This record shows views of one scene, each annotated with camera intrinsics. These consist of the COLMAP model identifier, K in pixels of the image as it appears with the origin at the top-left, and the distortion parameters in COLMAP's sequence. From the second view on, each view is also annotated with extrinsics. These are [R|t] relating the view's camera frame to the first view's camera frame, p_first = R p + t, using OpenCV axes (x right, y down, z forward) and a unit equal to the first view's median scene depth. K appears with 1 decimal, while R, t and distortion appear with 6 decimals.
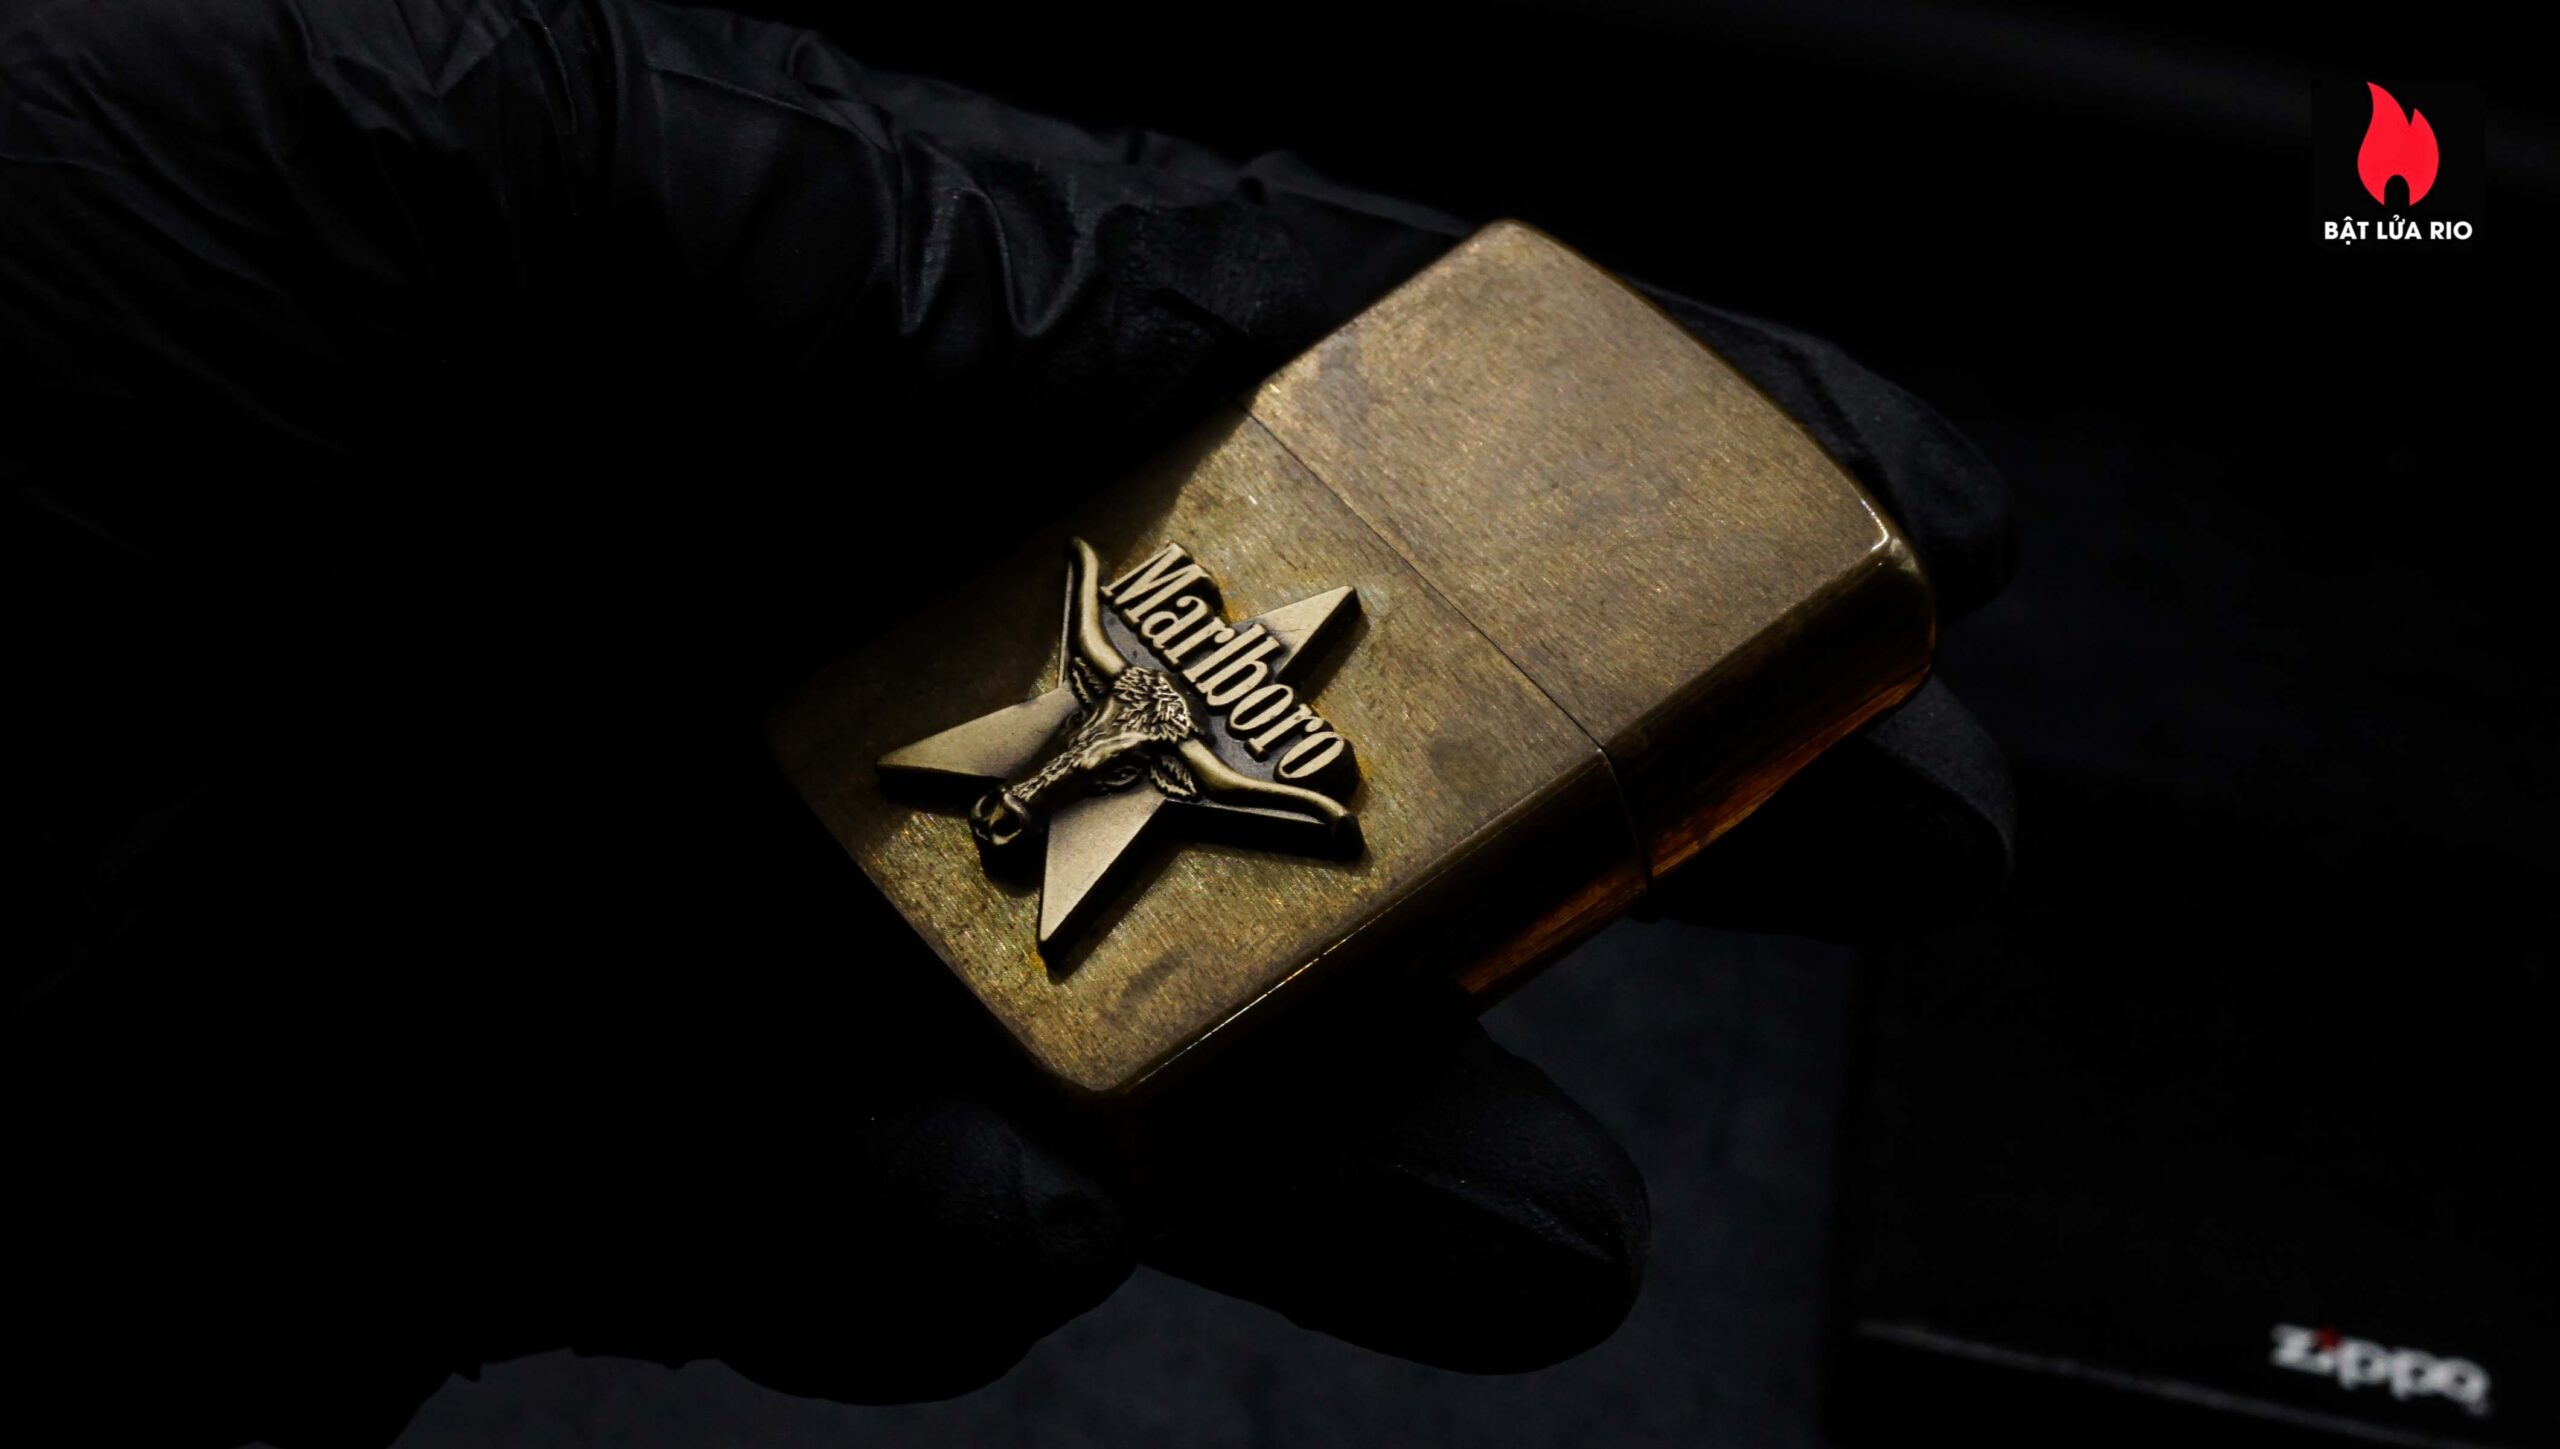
lens RADIAL K [[5491.3, 0, 1280.0], [0, 5491.3, 724.5], [0, 0, 1]] dist [-0.020660, 0.222317]
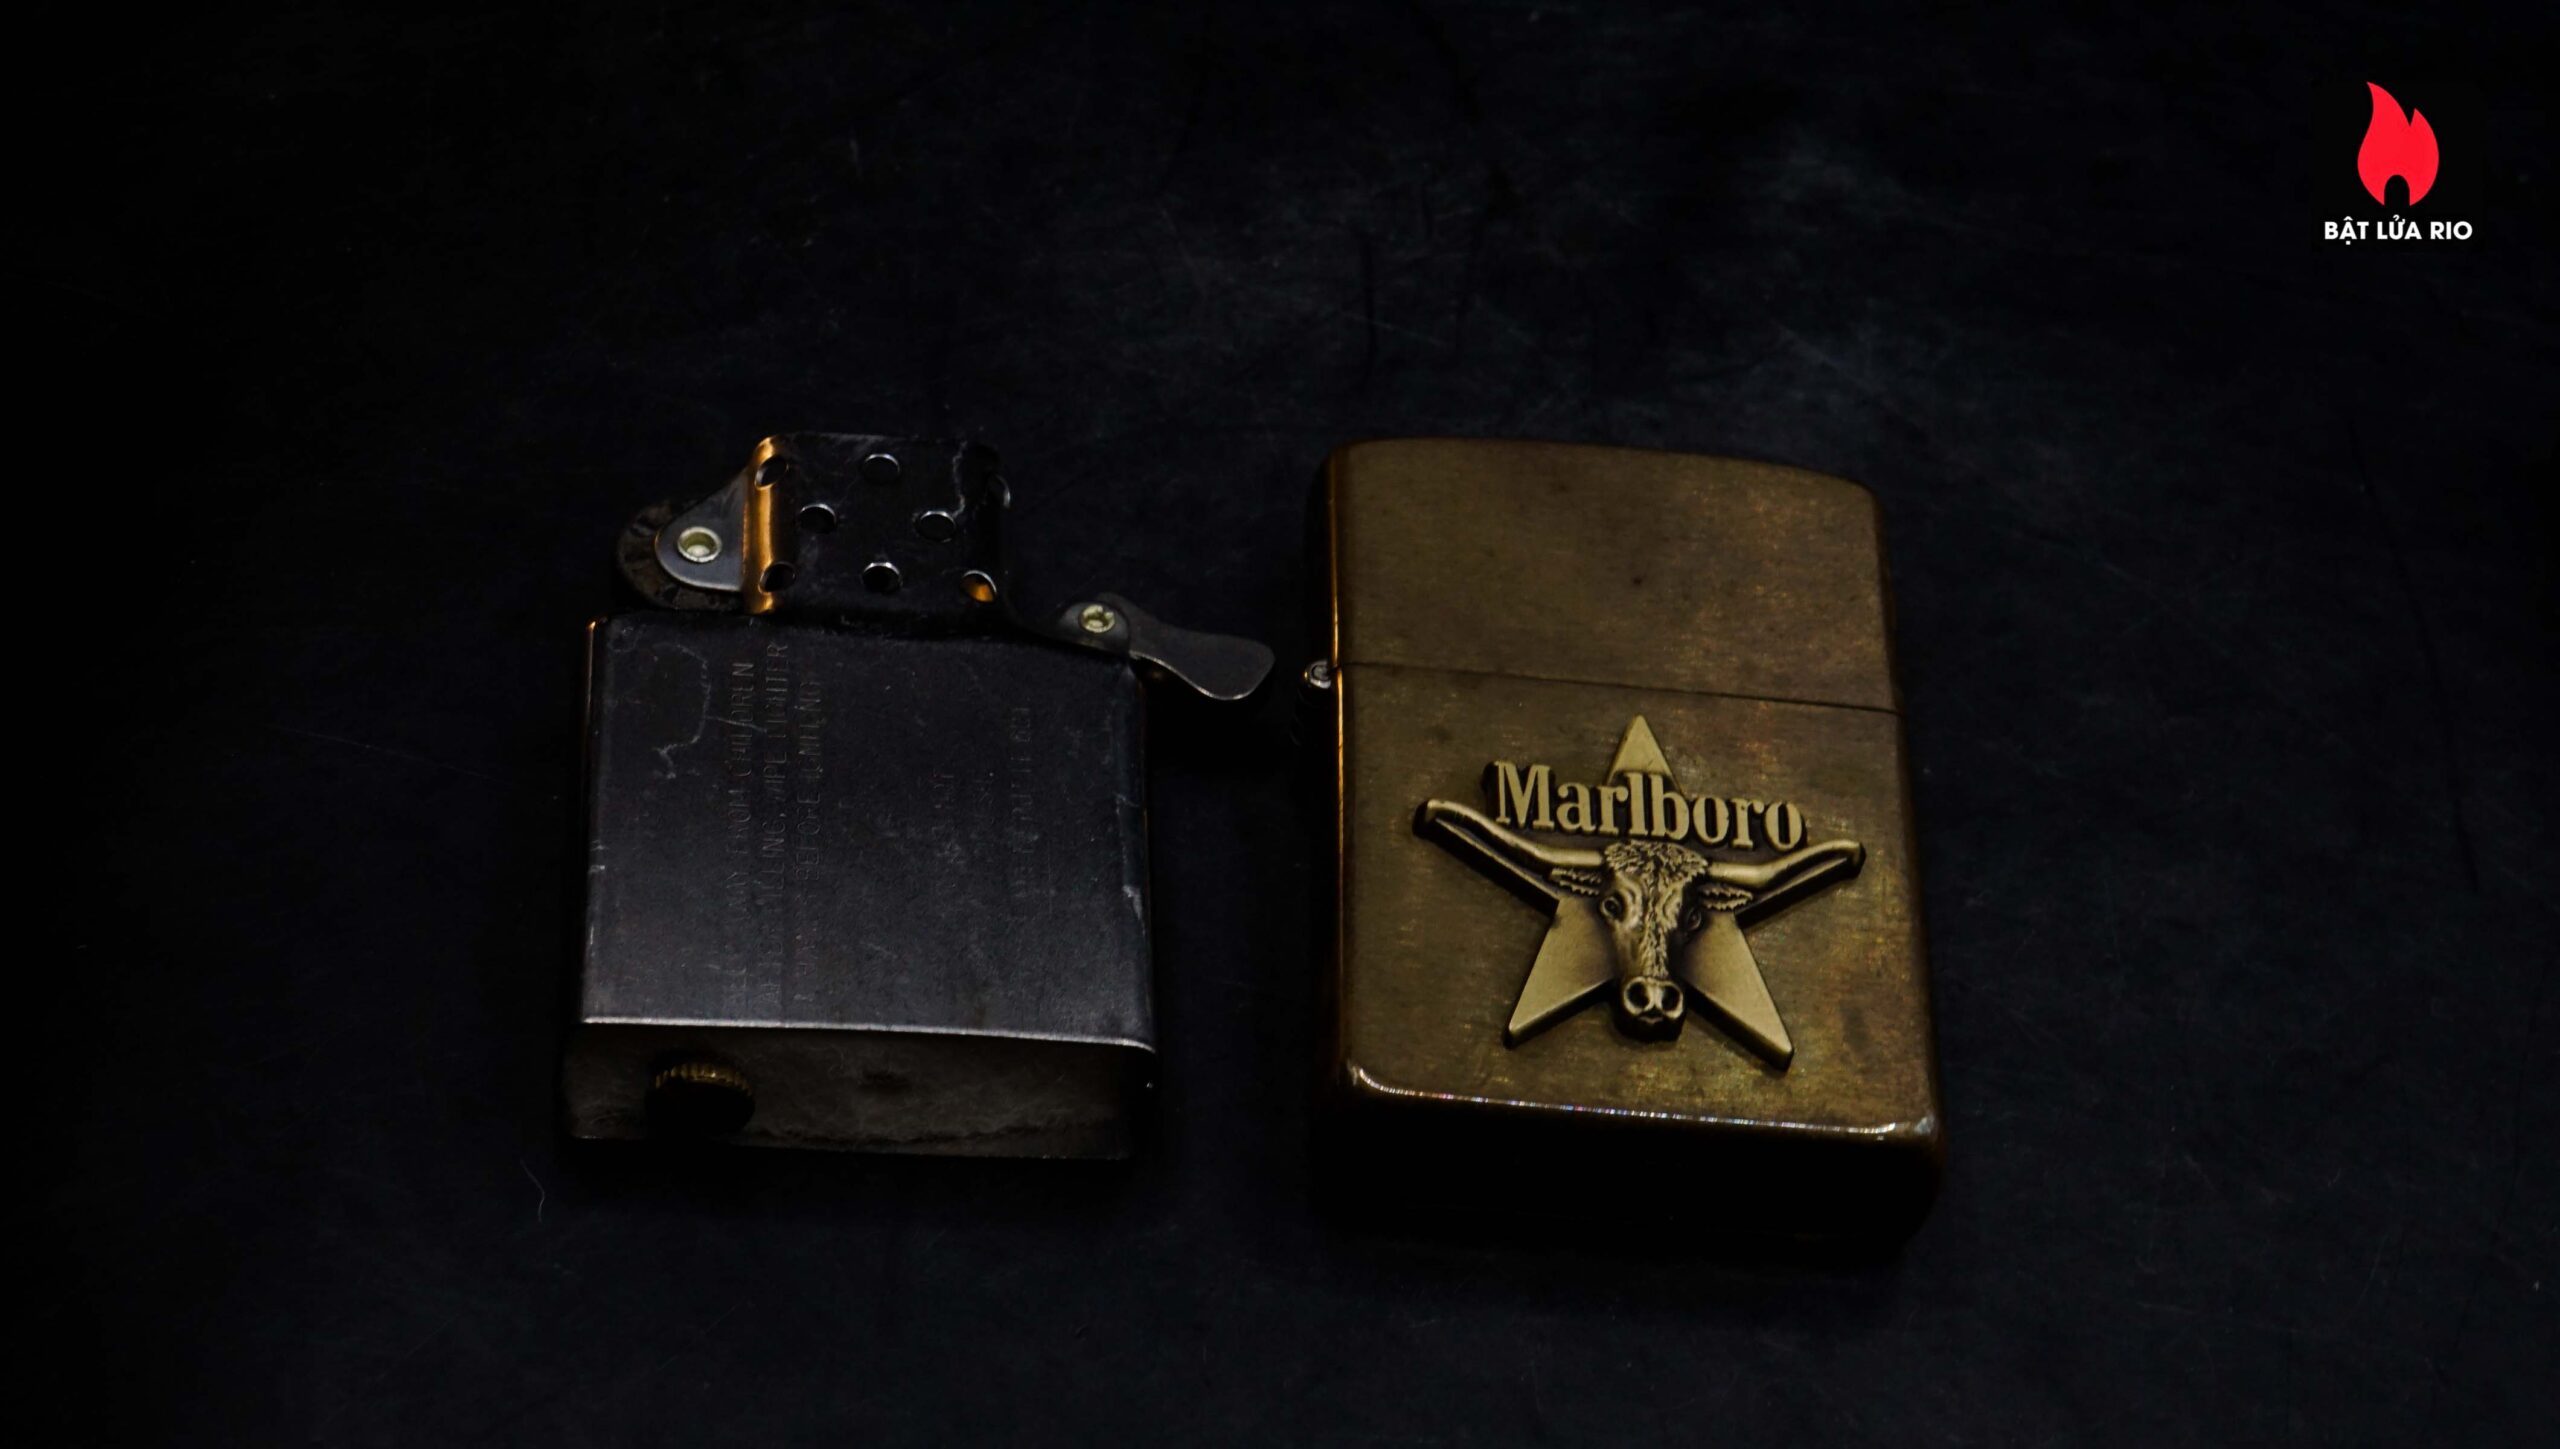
lens RADIAL K [[5491.3, 0, 1280.0], [0, 5491.3, 724.5], [0, 0, 1]] dist [-0.020660, 0.222317]
pose [[0.529343, -0.428696, 0.732131, -0.897117], [0.467472, 0.867512, 0.169978, -0.261470], [-0.708002, 0.252274, 0.659615, 0.284991]]
